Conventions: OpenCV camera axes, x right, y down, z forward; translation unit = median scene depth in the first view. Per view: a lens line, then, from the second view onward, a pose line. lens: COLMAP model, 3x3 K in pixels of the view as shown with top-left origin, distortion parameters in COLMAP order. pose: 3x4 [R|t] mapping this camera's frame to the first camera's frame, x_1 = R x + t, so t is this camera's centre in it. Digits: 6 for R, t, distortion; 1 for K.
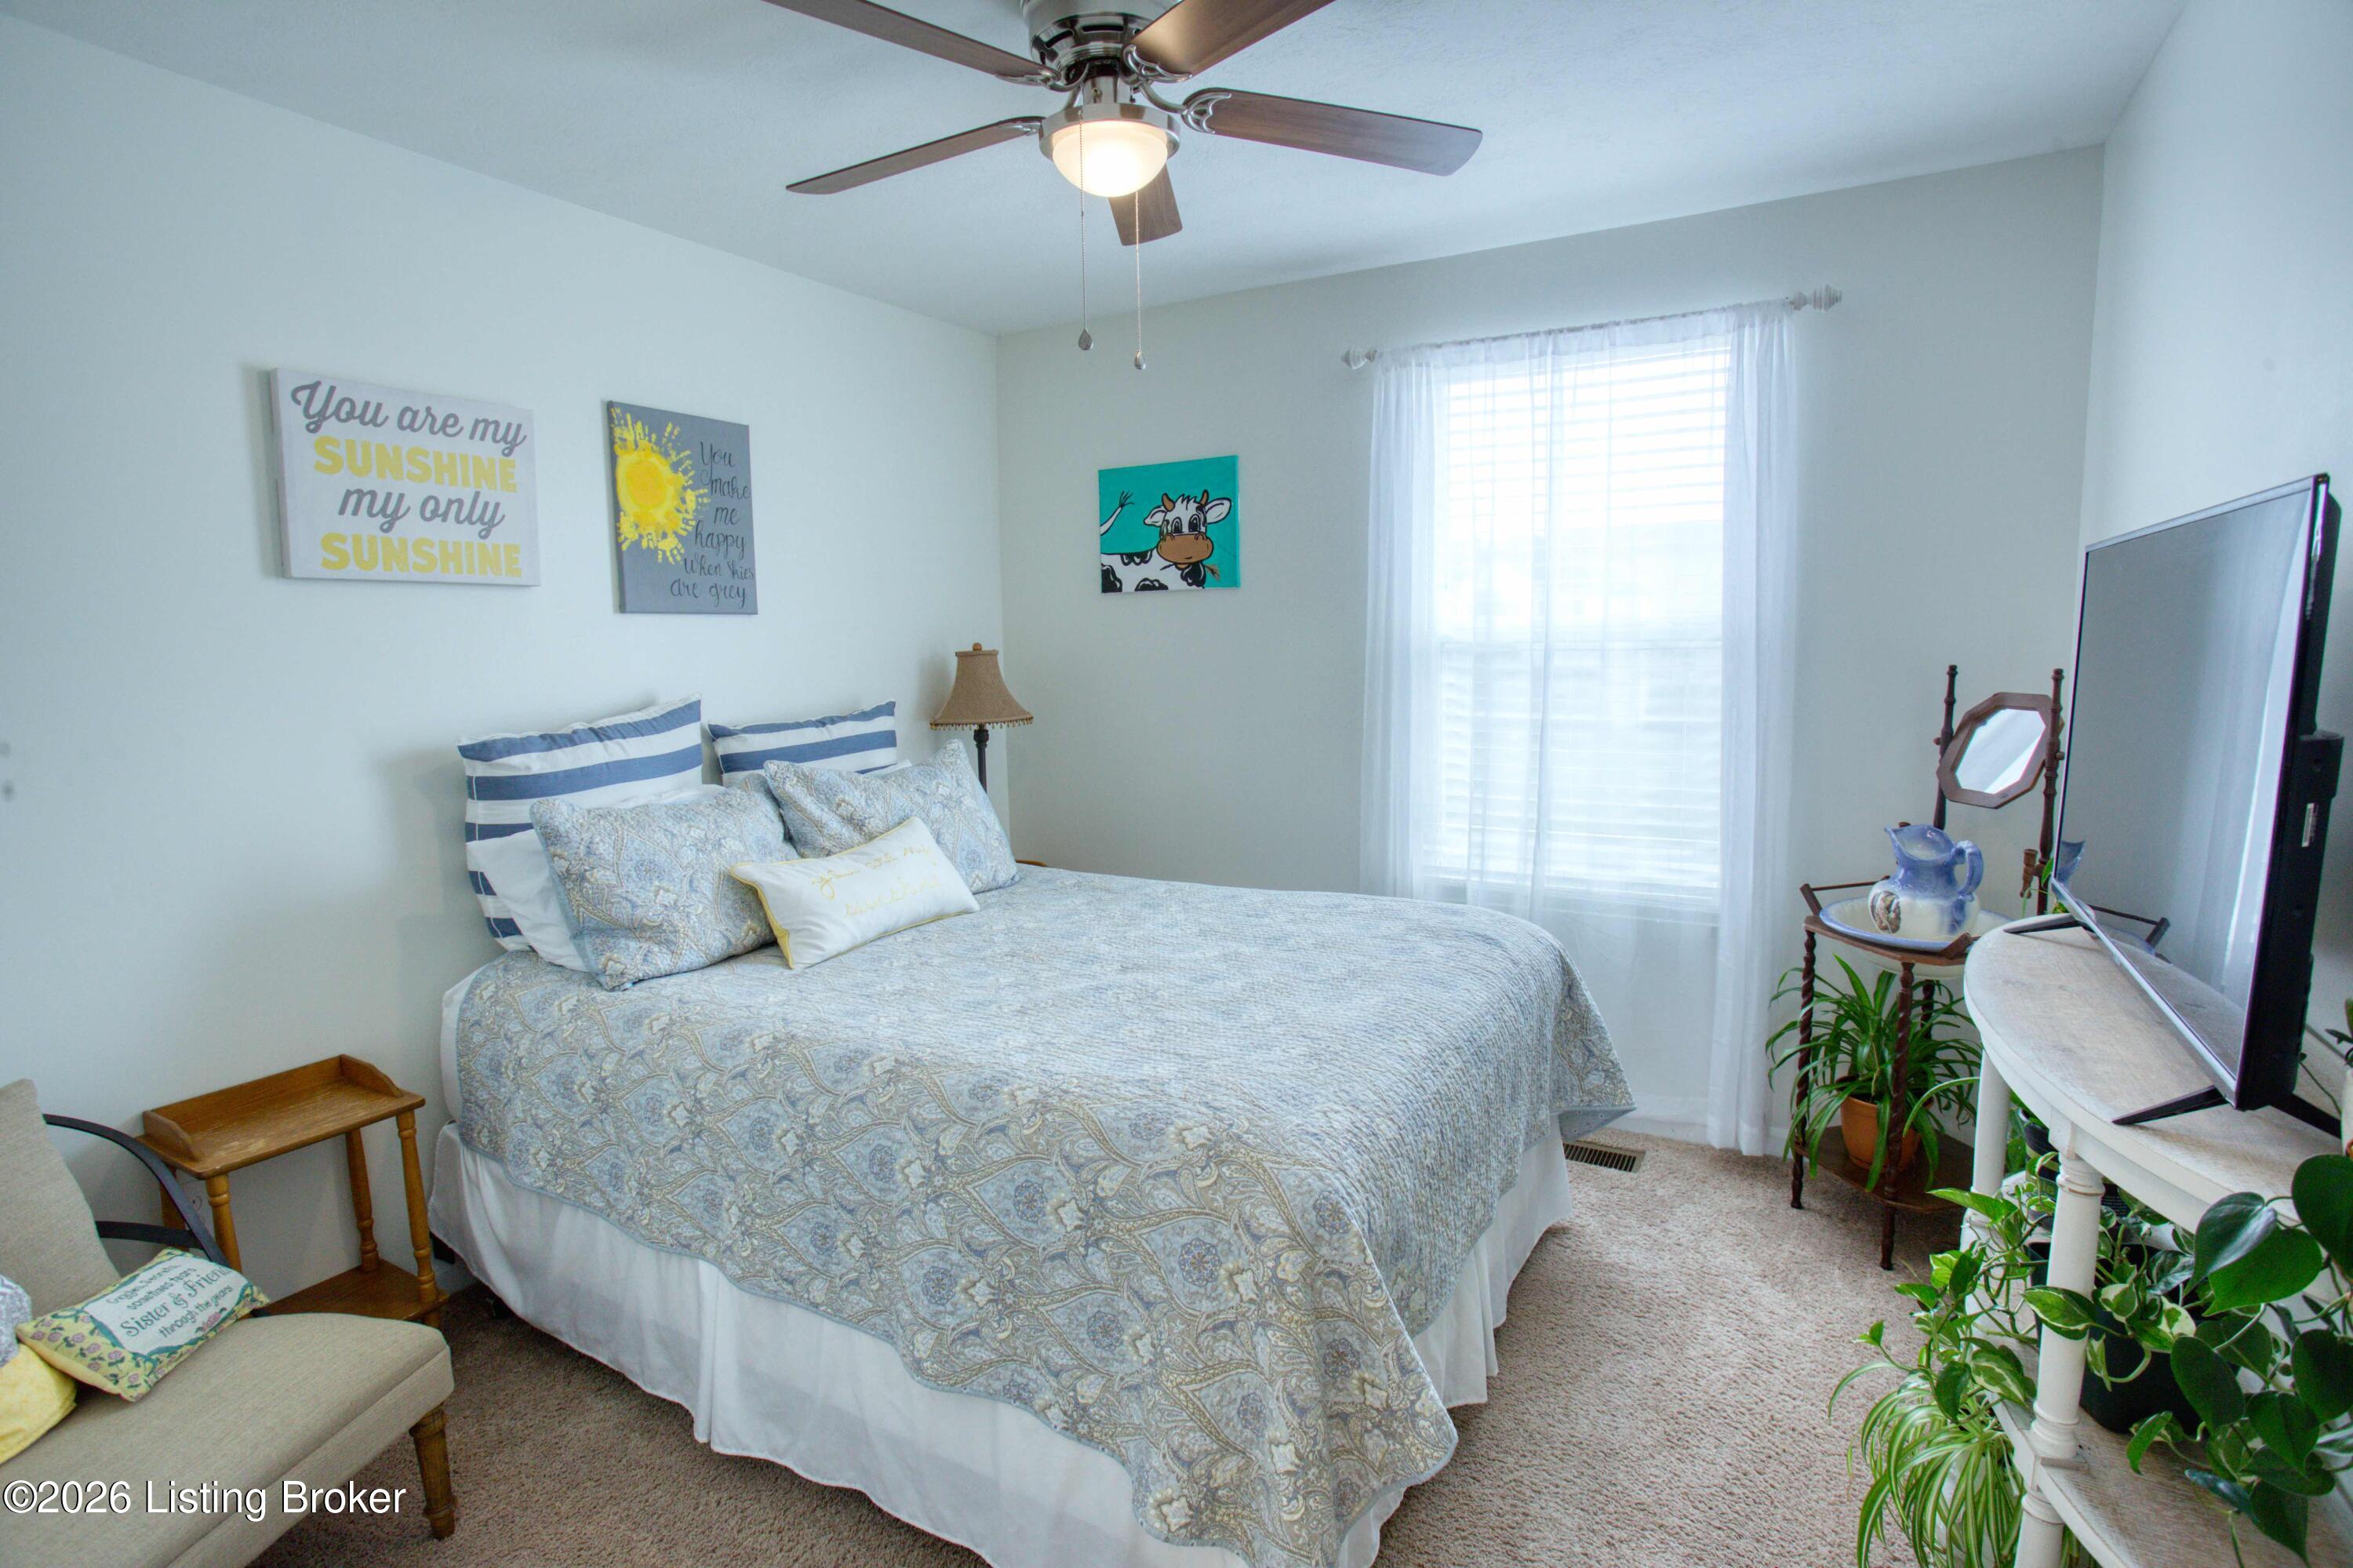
lens RADIAL K [[1136.0, 0, 1187.6], [0, 1136.0, 781.5], [0, 0, 1]] dist [-0.078883, 0.036448]
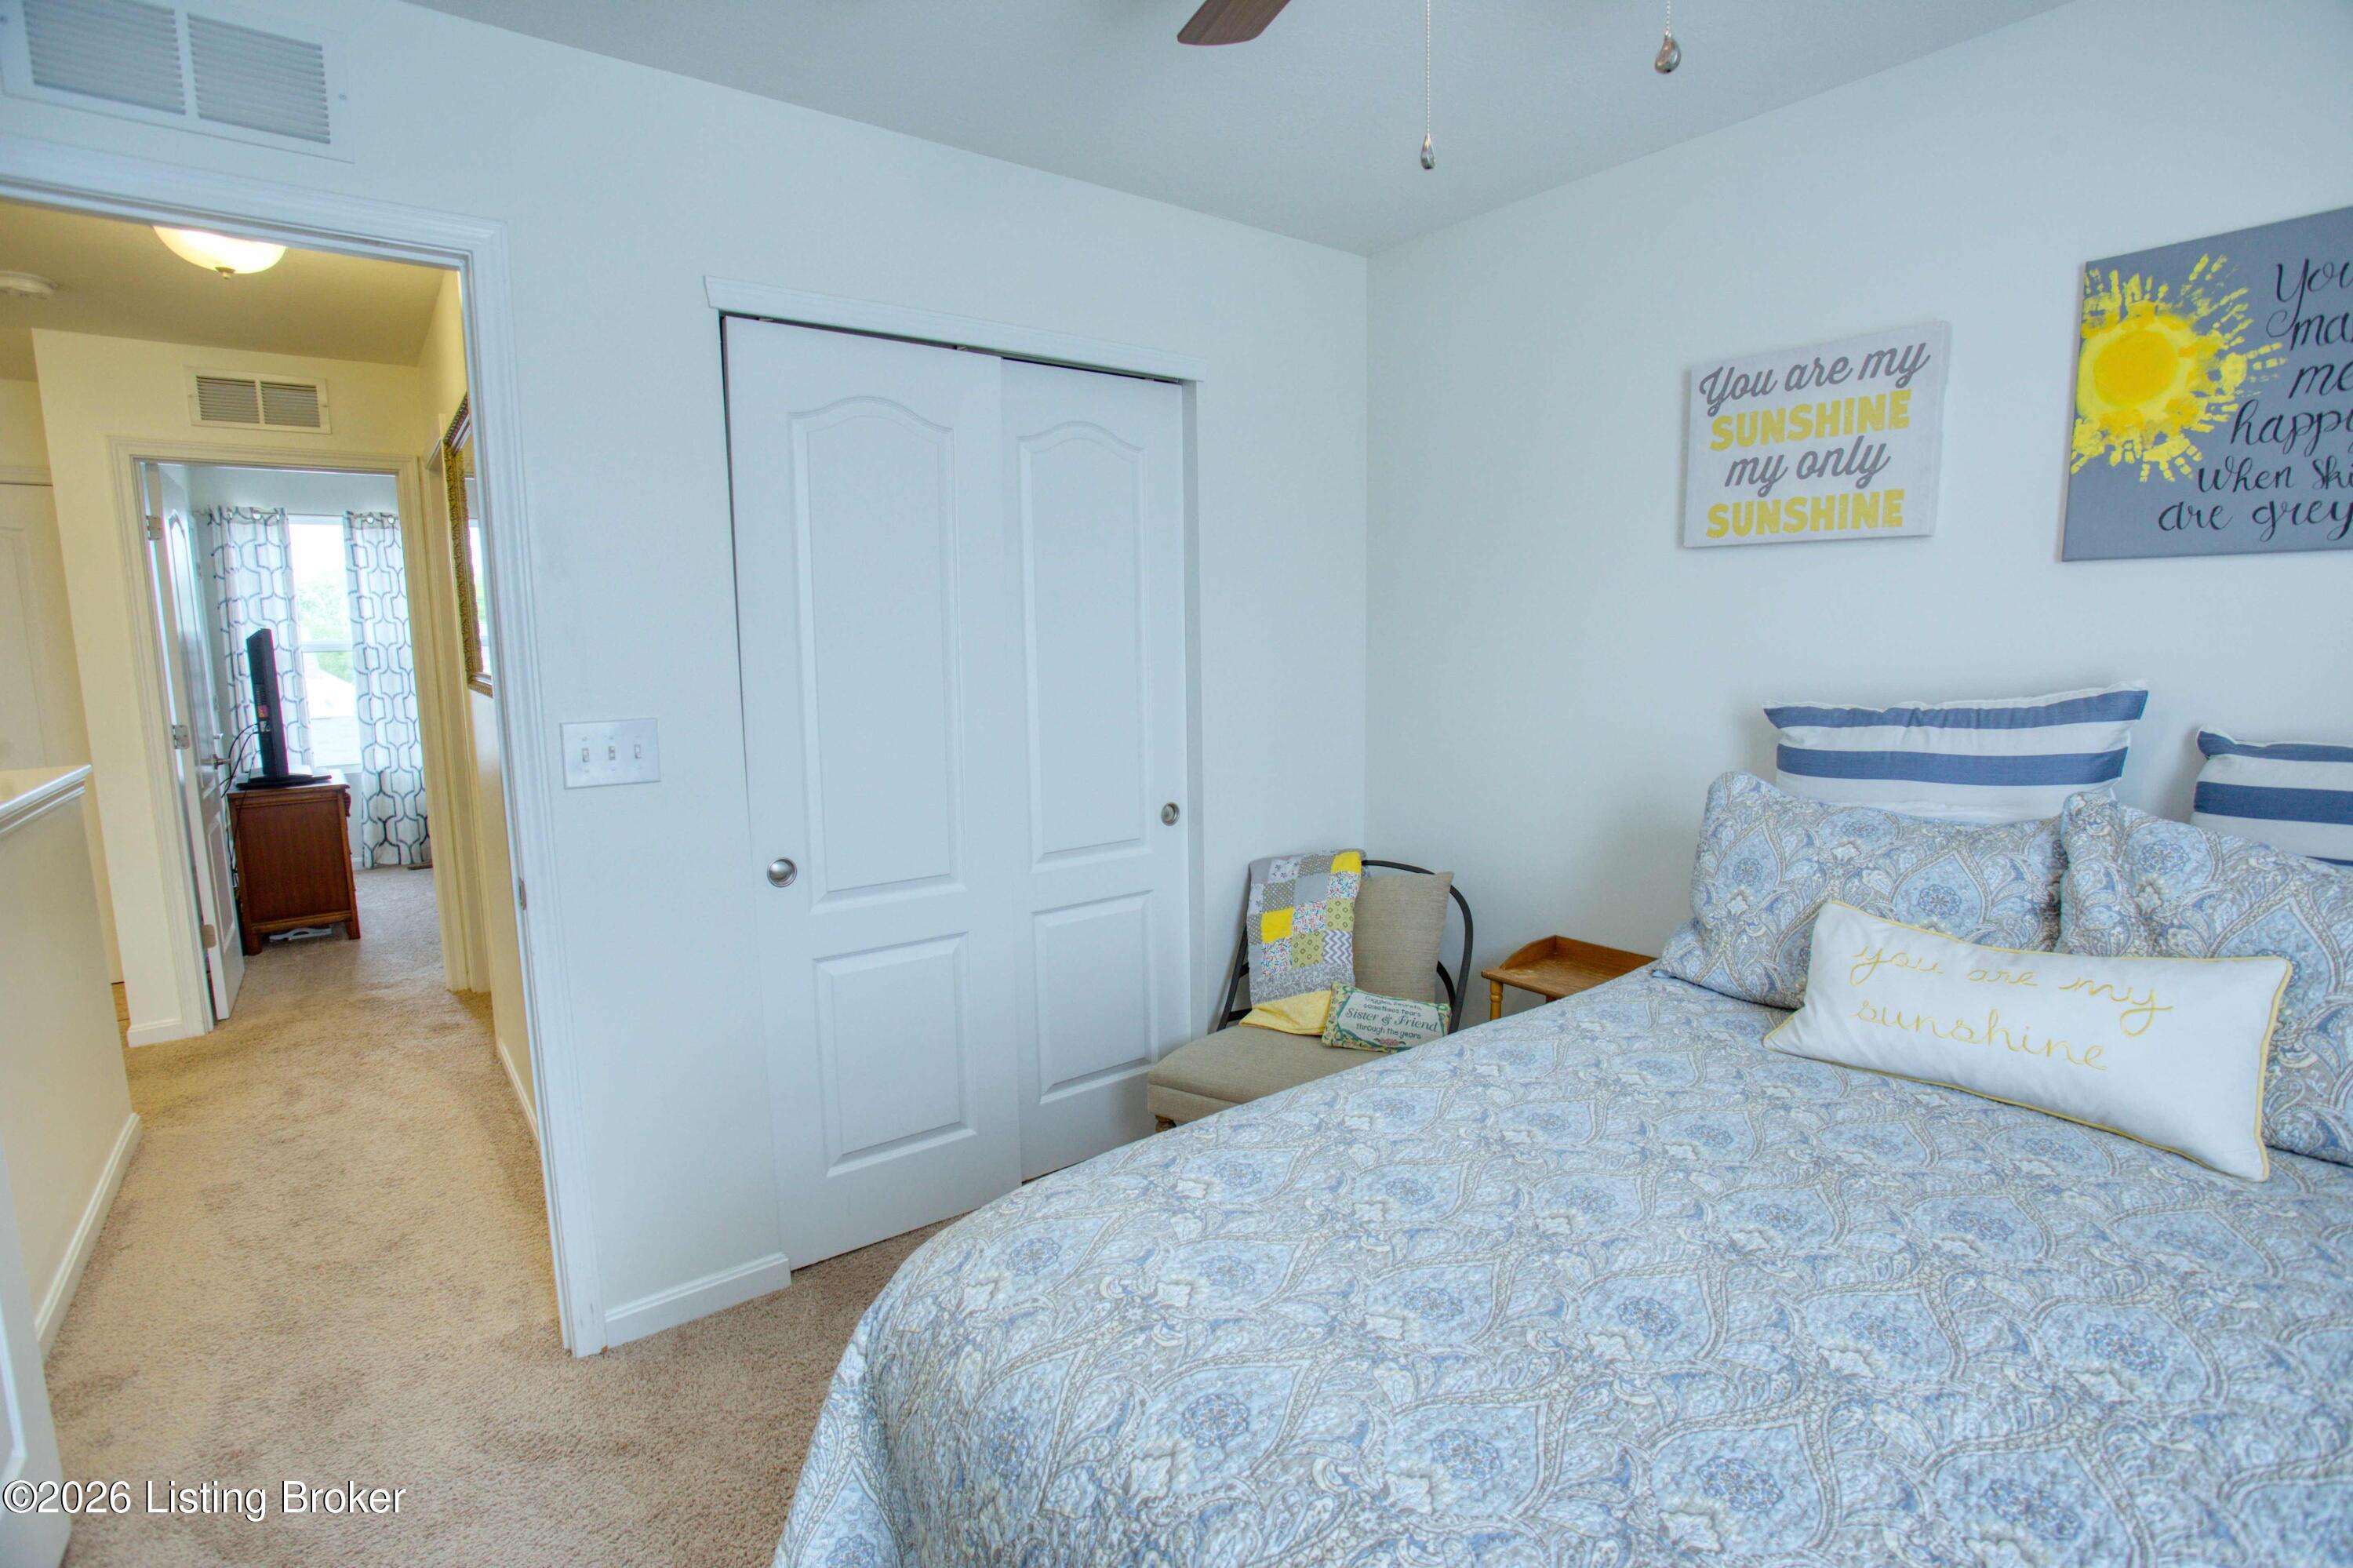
lens RADIAL K [[1153.4, 0, 1176.5], [0, 1153.4, 784.0], [0, 0, 1]] dist [-0.076308, 0.032644]
pose [[-0.401874, 0.147444, -0.903746, 0.470476], [-0.088272, 0.976117, 0.198503, -0.119996], [0.911430, 0.159549, -0.379261, 0.904510]]
